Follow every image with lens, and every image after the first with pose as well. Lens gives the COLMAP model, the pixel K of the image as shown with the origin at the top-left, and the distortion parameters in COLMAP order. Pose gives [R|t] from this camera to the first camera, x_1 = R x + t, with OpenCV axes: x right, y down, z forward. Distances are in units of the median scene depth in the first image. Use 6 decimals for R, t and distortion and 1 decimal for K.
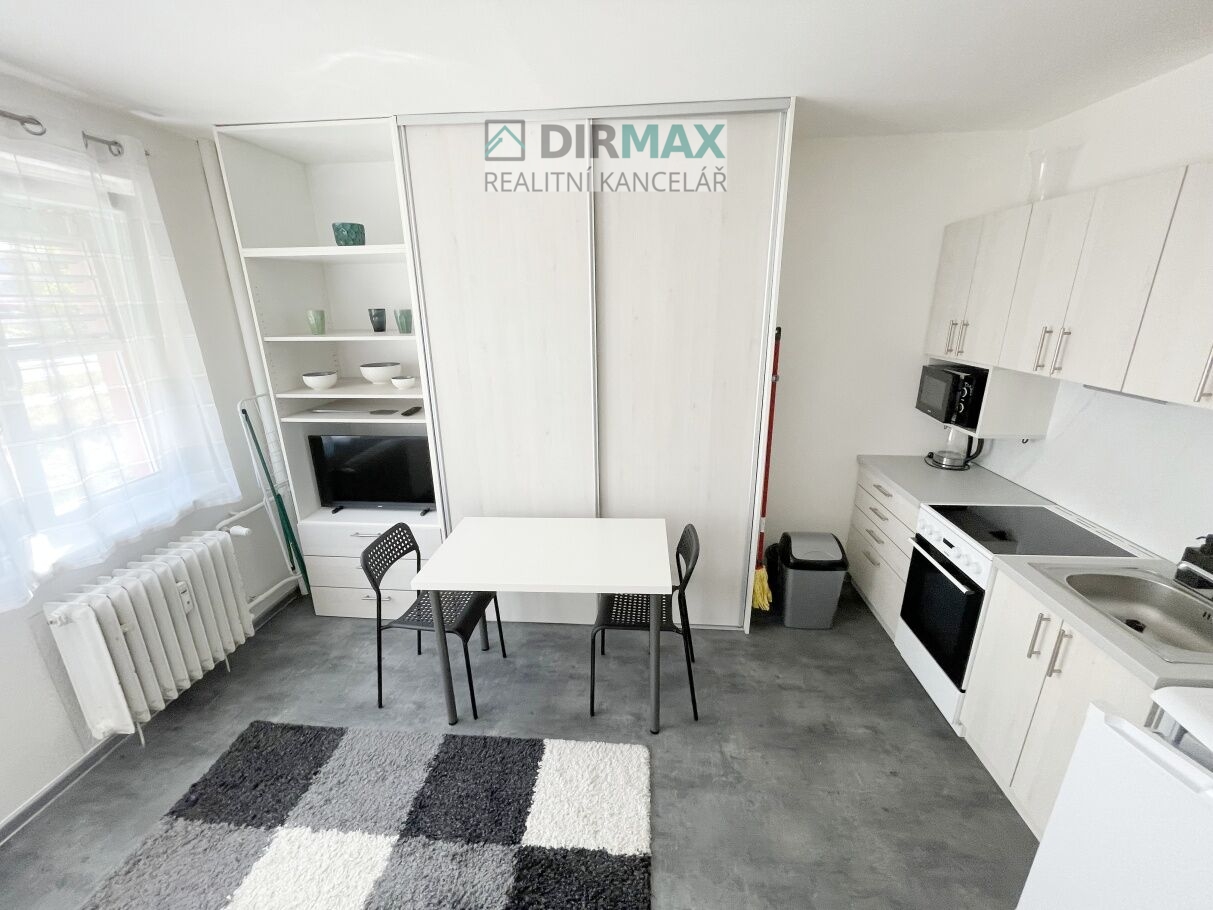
lens RADIAL K [[491.7, 0, 607.3], [0, 491.7, 452.8], [0, 0, 1]] dist [-0.000099, -0.000430]
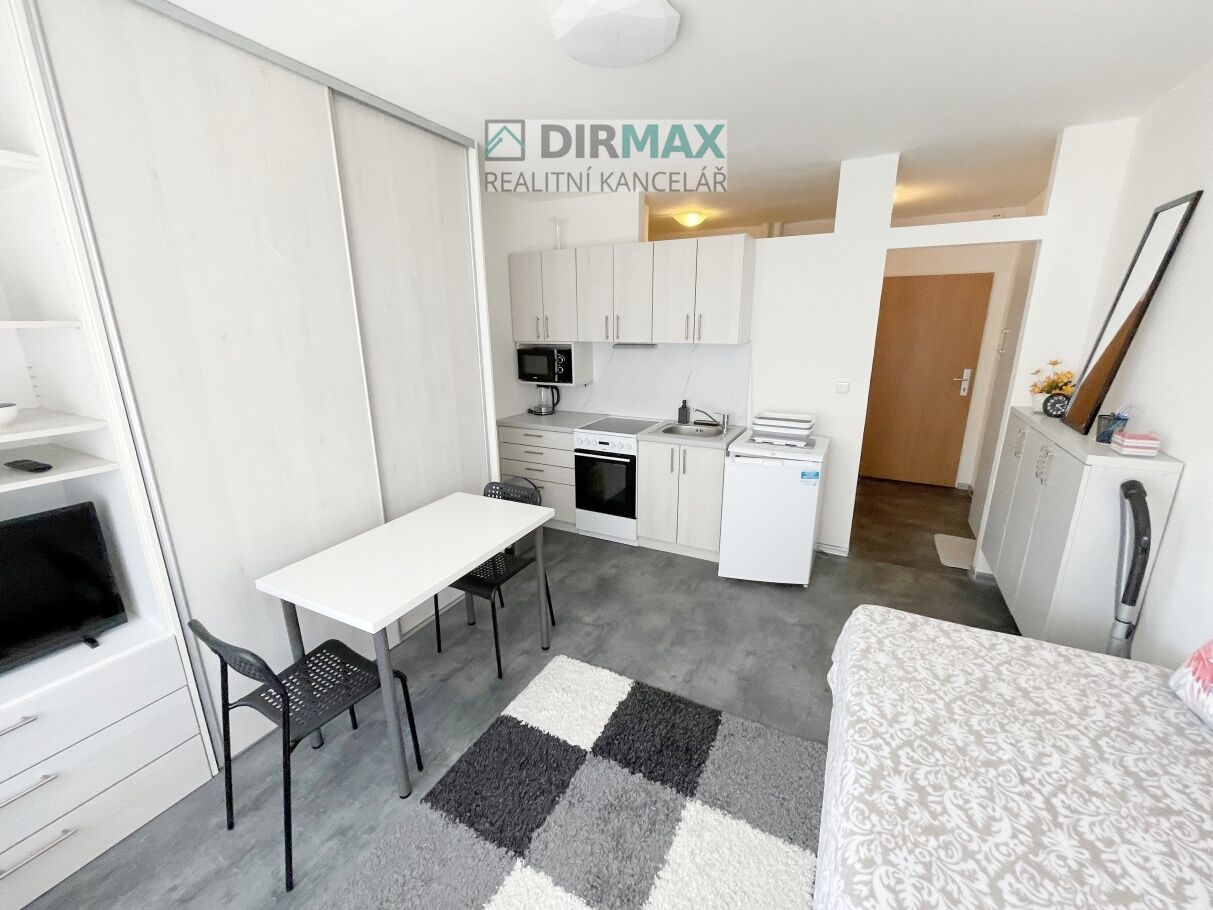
lens RADIAL K [[491.7, 0, 607.3], [0, 491.7, 452.8], [0, 0, 1]] dist [-0.000099, -0.000430]
pose [[0.382777, -0.225510, 0.895894, -0.774978], [0.276408, 0.953283, 0.121859, 0.013463], [-0.881522, 0.200988, 0.427228, 0.260659]]
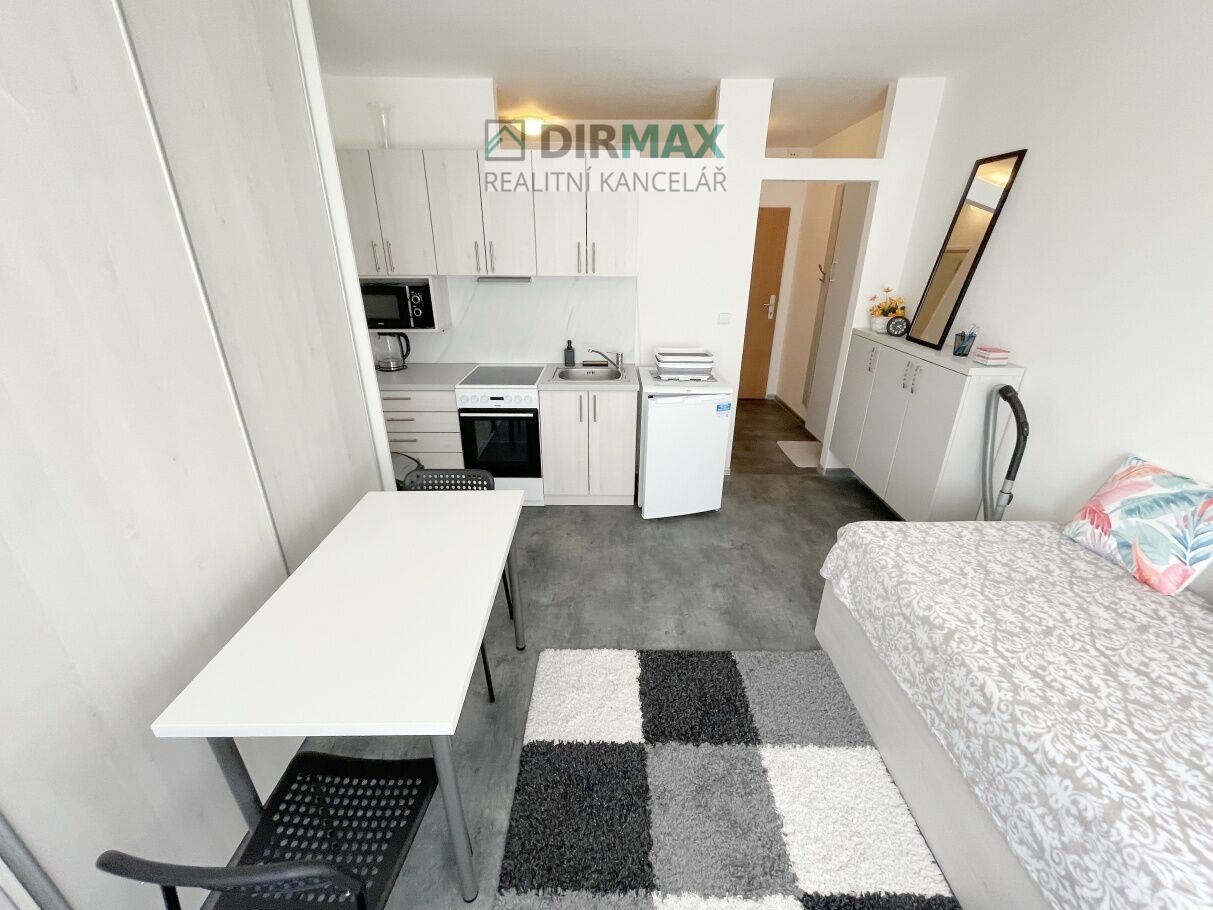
lens RADIAL K [[491.7, 0, 607.3], [0, 491.7, 452.8], [0, 0, 1]] dist [-0.000099, -0.000430]
pose [[-0.082165, -0.371219, 0.924903, -0.688073], [0.293088, 0.878003, 0.378432, -0.118907], [-0.952548, 0.302172, 0.036658, 0.648598]]
